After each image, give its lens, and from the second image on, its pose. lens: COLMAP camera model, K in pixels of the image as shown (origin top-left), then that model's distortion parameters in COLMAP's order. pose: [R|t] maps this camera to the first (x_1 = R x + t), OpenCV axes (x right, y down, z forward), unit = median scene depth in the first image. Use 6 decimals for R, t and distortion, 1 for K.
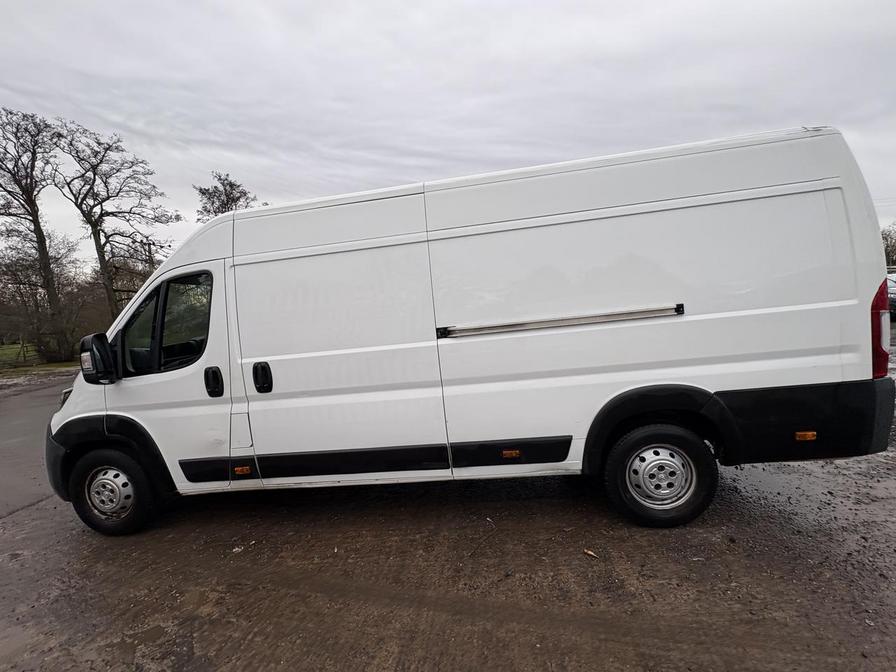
lens RADIAL K [[355.3, 0, 452.0], [0, 355.3, 337.2], [0, 0, 1]] dist [0.000714, -0.000496]
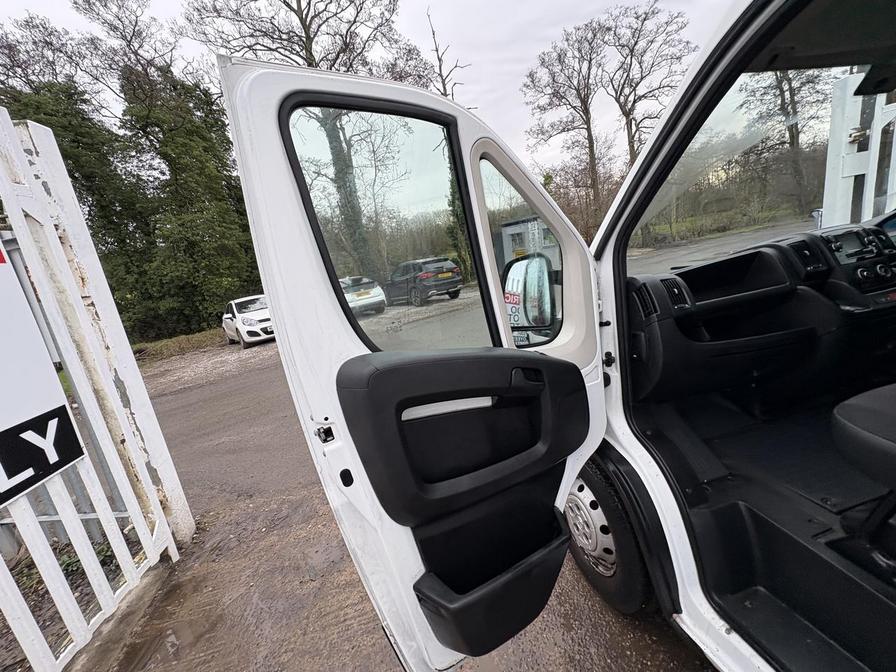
lens RADIAL K [[355.3, 0, 445.5], [0, 355.3, 337.8], [0, 0, 1]] dist [0.000714, -0.000496]
pose [[0.327611, 0.233249, -0.915569, -0.079748], [0.065028, 0.961183, 0.268138, -0.003779], [0.942572, -0.147383, 0.299727, 0.090952]]
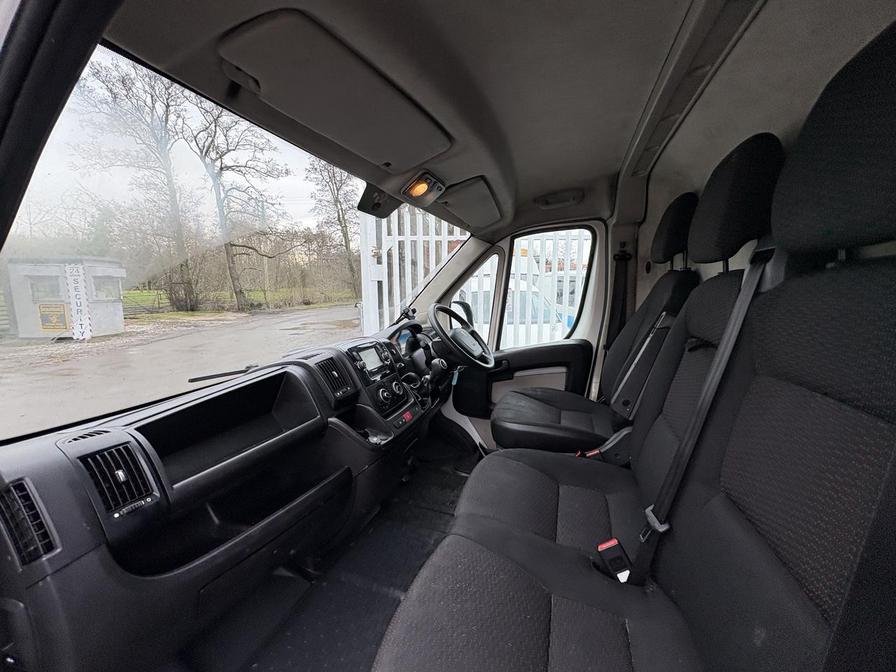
lens RADIAL K [[355.3, 0, 450.1], [0, 355.3, 336.1], [0, 0, 1]] dist [0.000714, -0.000496]
pose [[0.972540, 0.093167, -0.213273, -0.093187], [-0.075816, 0.993218, 0.088151, -0.008605], [0.220040, -0.069561, 0.973008, 0.126403]]
